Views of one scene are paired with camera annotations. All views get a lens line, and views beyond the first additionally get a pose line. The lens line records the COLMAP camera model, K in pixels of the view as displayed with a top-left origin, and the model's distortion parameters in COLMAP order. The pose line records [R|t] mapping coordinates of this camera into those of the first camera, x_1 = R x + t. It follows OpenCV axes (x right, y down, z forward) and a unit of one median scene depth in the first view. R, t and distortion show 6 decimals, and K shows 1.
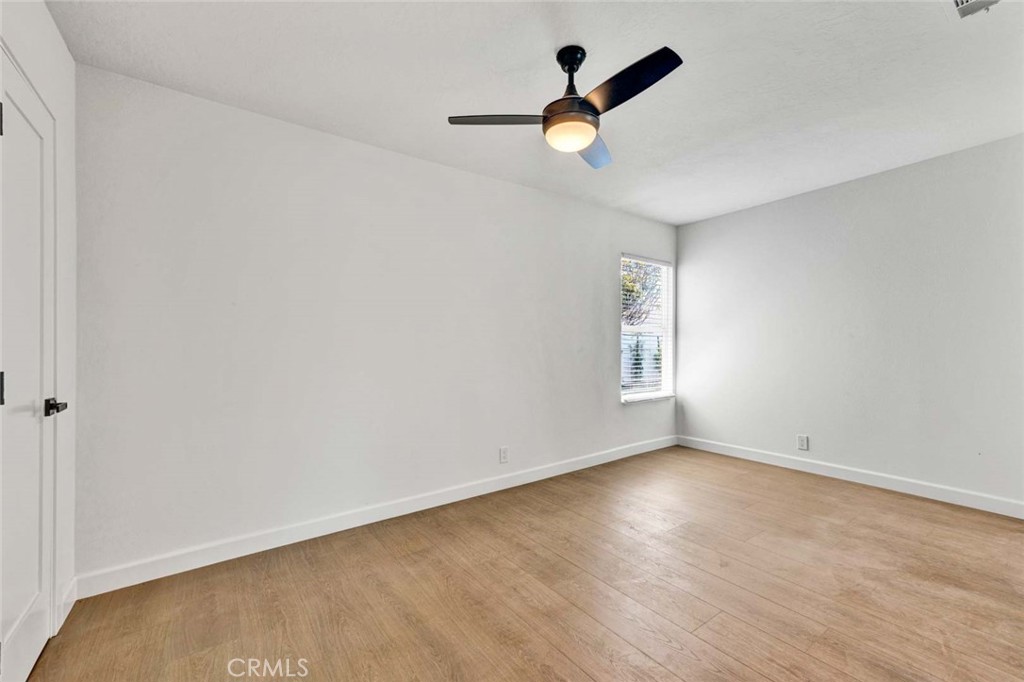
lens RADIAL K [[425.8, 0, 510.7], [0, 425.8, 344.2], [0, 0, 1]] dist [0.000367, 0.000057]
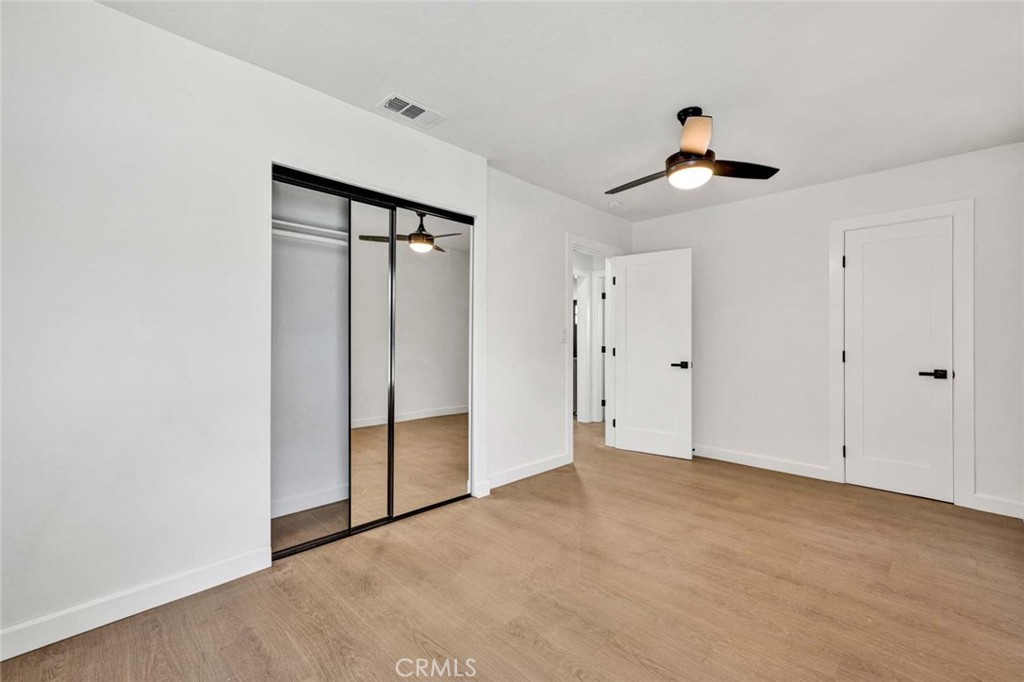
lens RADIAL K [[425.8, 0, 510.7], [0, 425.8, 344.2], [0, 0, 1]] dist [0.000367, 0.000057]
pose [[-0.988543, 0.005130, -0.150850, 0.768328], [0.005244, 0.999986, -0.000361, 0.017561], [0.150846, -0.001147, -0.988557, 1.954520]]
